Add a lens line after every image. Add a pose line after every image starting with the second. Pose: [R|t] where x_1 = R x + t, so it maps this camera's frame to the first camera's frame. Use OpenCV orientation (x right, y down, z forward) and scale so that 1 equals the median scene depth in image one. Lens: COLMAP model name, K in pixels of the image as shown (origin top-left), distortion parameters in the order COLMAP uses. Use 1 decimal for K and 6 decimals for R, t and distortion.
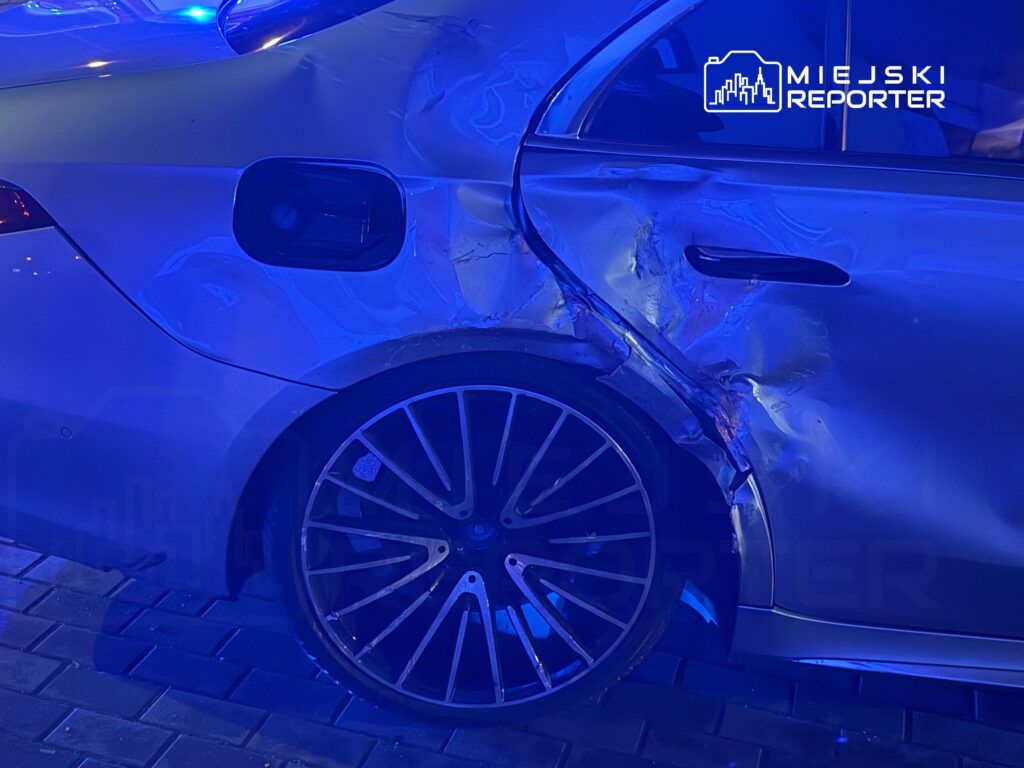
lens RADIAL K [[1258.0, 0, 514.2], [0, 1258.0, 382.8], [0, 0, 1]] dist [0.159344, 0.000000]
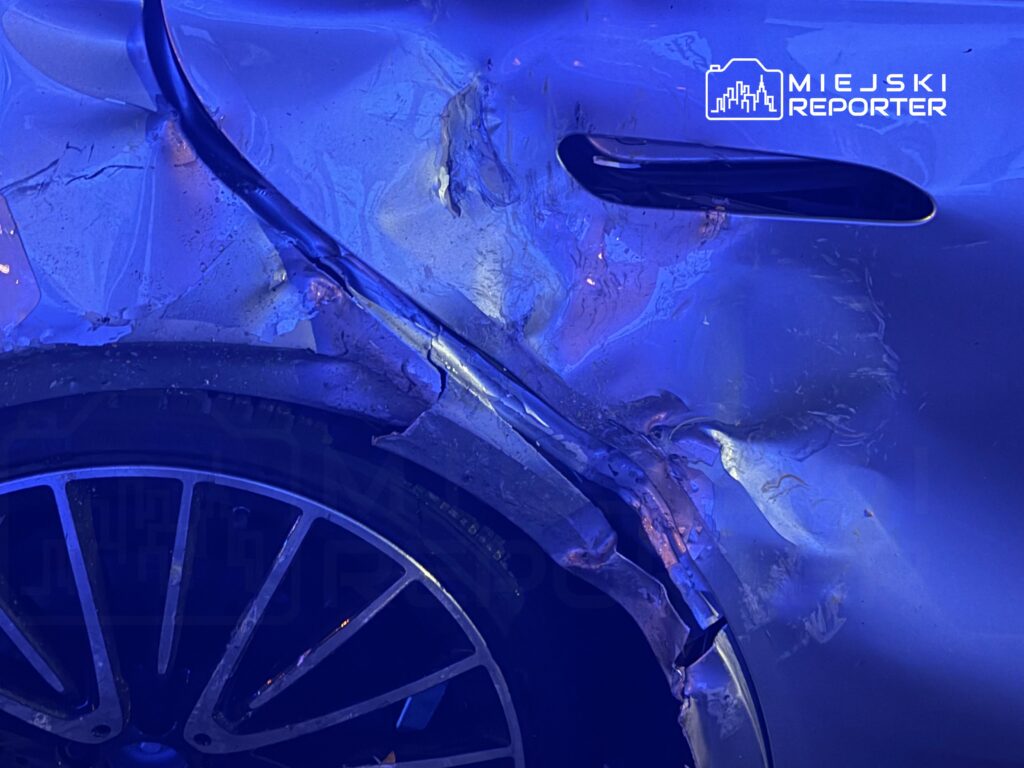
lens RADIAL K [[1771.2, 0, 510.6], [0, 1771.2, 384.0], [0, 0, 1]] dist [0.132328, 0.000000]
pose [[0.996718, -0.041909, 0.069263, 0.071625], [0.036042, 0.995823, 0.083892, -0.074160], [-0.072490, -0.081120, 0.994065, 0.382417]]
